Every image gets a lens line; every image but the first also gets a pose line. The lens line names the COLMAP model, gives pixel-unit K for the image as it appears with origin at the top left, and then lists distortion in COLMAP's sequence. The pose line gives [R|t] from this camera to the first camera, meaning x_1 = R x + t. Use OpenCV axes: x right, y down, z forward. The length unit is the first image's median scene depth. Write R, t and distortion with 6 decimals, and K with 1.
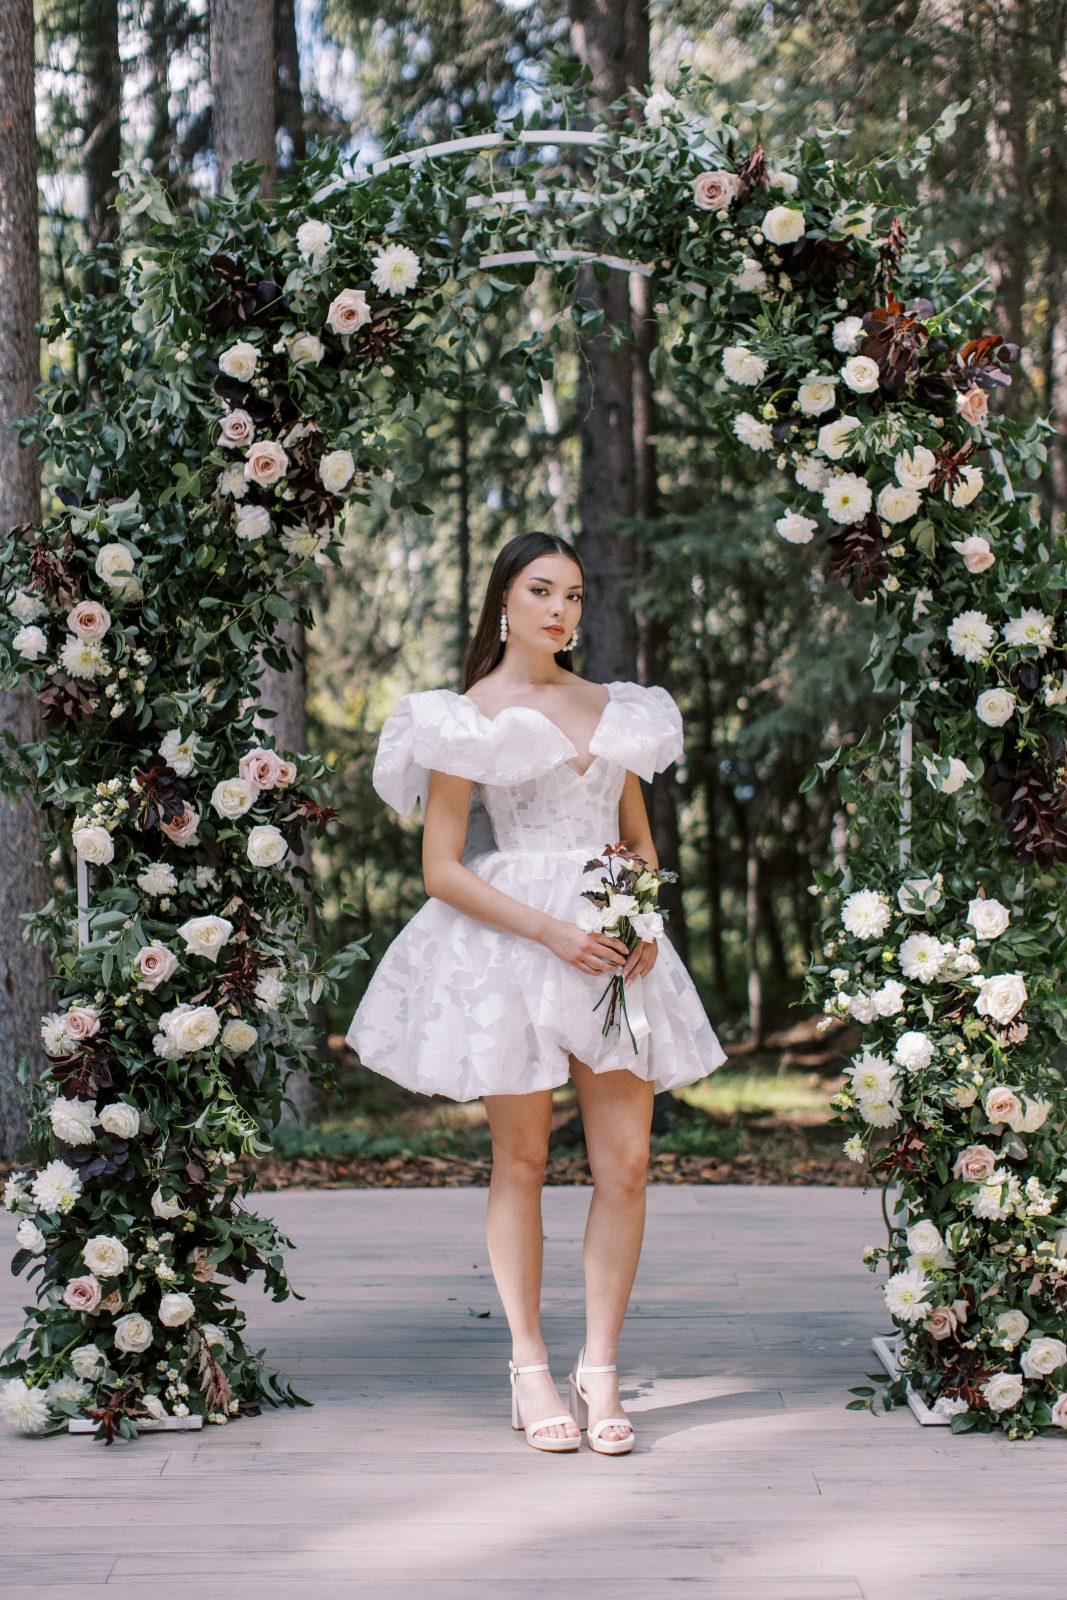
lens RADIAL K [[2754.3, 0, 535.5], [0, 2754.3, 818.1], [0, 0, 1]] dist [-0.000515, 0.069086]
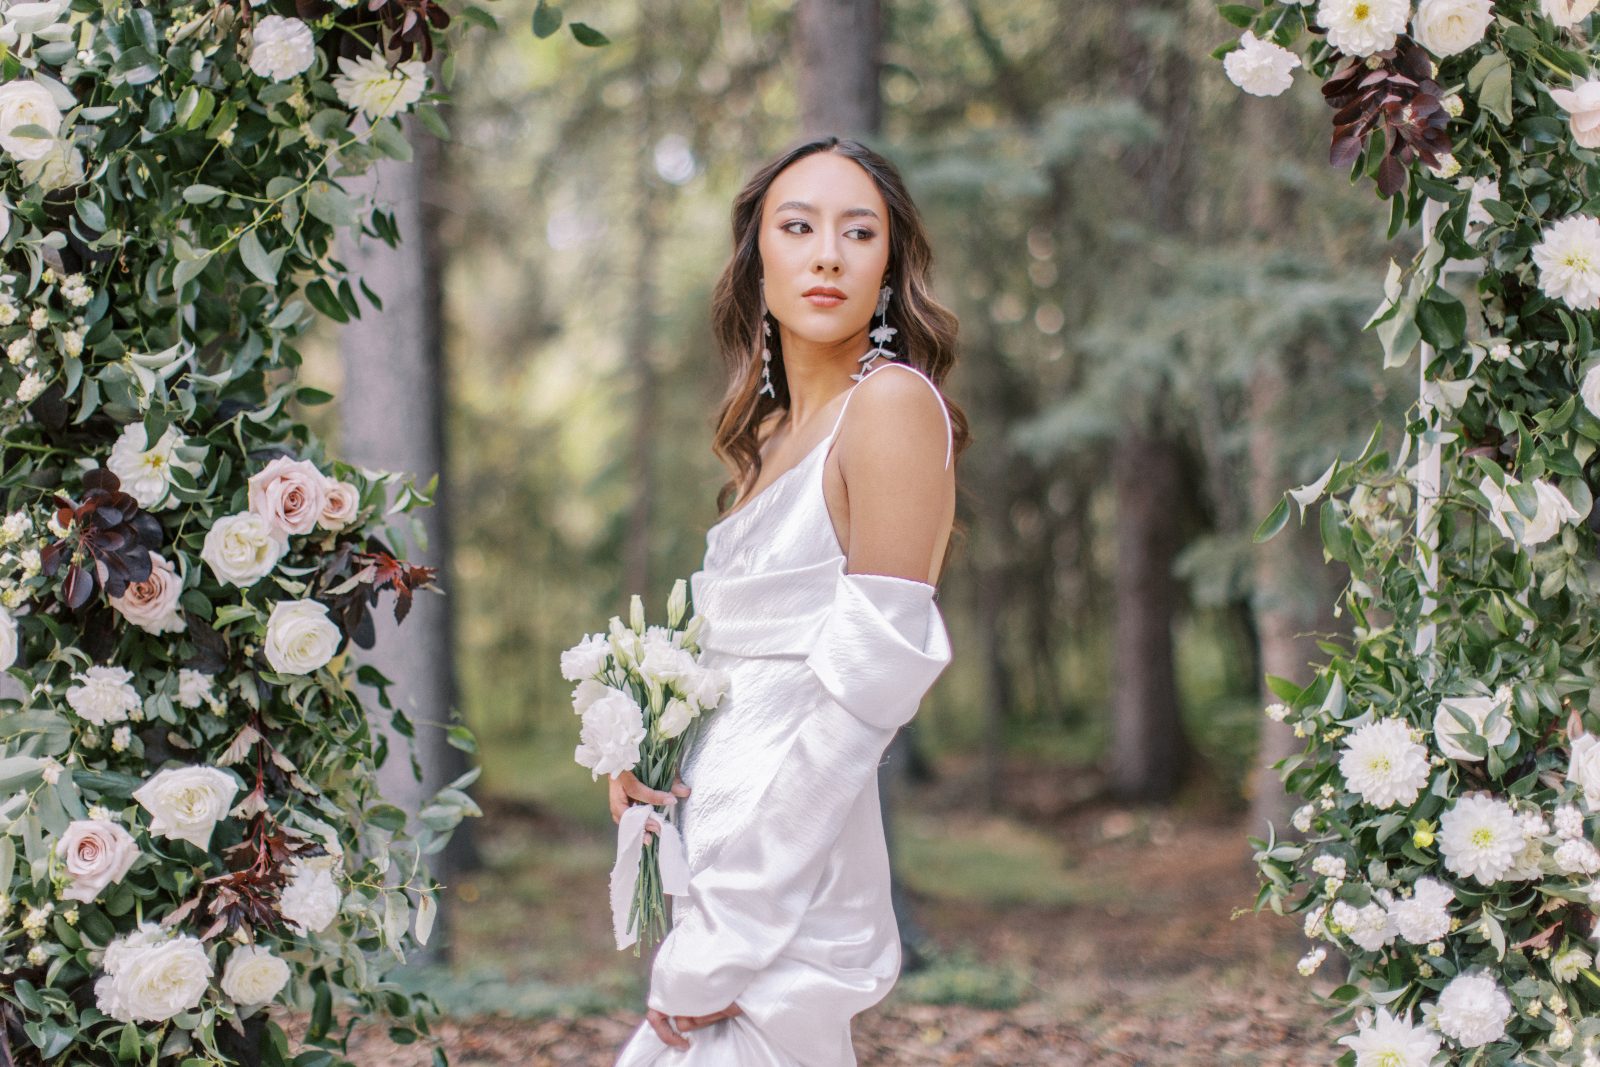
lens RADIAL K [[2929.0, 0, 800.0], [0, 2929.0, 533.5], [0, 0, 1]] dist [0.021268, -0.142321]
pose [[0.999531, 0.004598, 0.030272, -0.016222], [-0.004713, 0.999982, 0.003733, -0.012887], [-0.030254, -0.003874, 0.999535, 0.410615]]
